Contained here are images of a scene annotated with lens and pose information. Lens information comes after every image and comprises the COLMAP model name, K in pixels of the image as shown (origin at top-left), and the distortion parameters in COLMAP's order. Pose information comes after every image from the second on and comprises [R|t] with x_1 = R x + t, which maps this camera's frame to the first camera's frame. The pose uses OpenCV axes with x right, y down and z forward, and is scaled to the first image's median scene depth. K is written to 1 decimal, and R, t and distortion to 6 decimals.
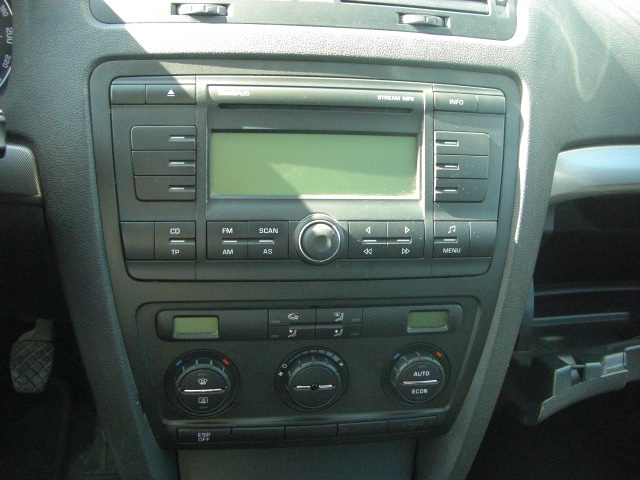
lens RADIAL K [[720.4, 0, 320.0], [0, 720.4, 240.0], [0, 0, 1]] dist [-0.169264, 0.084776]
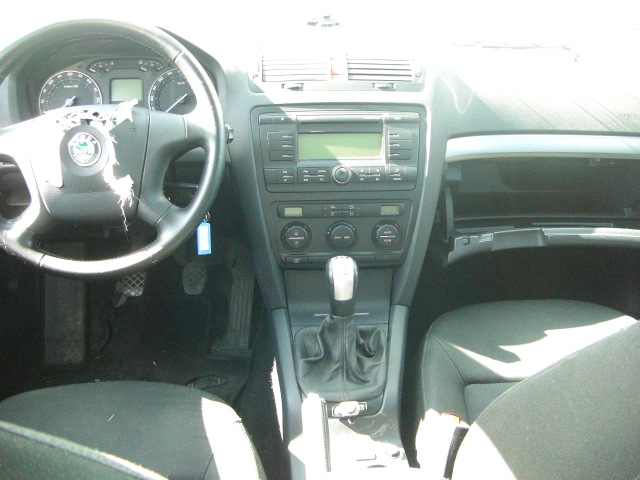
lens RADIAL K [[720.4, 0, 320.0], [0, 720.4, 240.0], [0, 0, 1]] dist [-0.169264, 0.084776]
pose [[0.994755, -0.025818, -0.098974, 0.157826], [0.020012, 0.998045, -0.059214, 0.357458], [0.100309, 0.056923, 0.993327, -1.422249]]
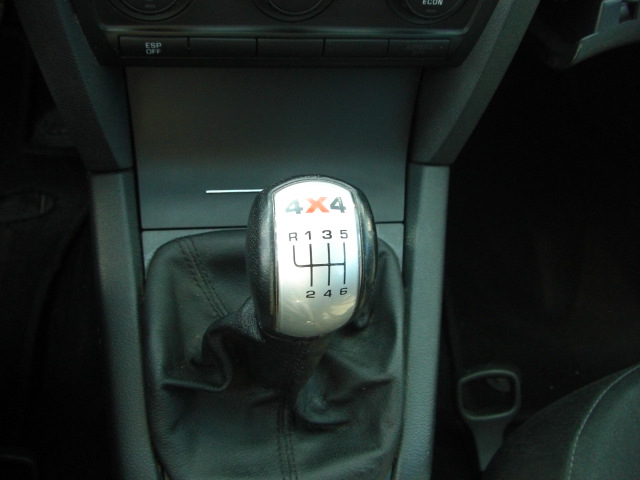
lens RADIAL K [[720.4, 0, 320.0], [0, 720.4, 240.0], [0, 0, 1]] dist [-0.169264, 0.084776]
pose [[0.999010, 0.041937, 0.014833, 0.018053], [-0.044331, 0.911098, 0.409800, 0.144292], [0.003672, -0.410052, 0.912055, 0.202695]]
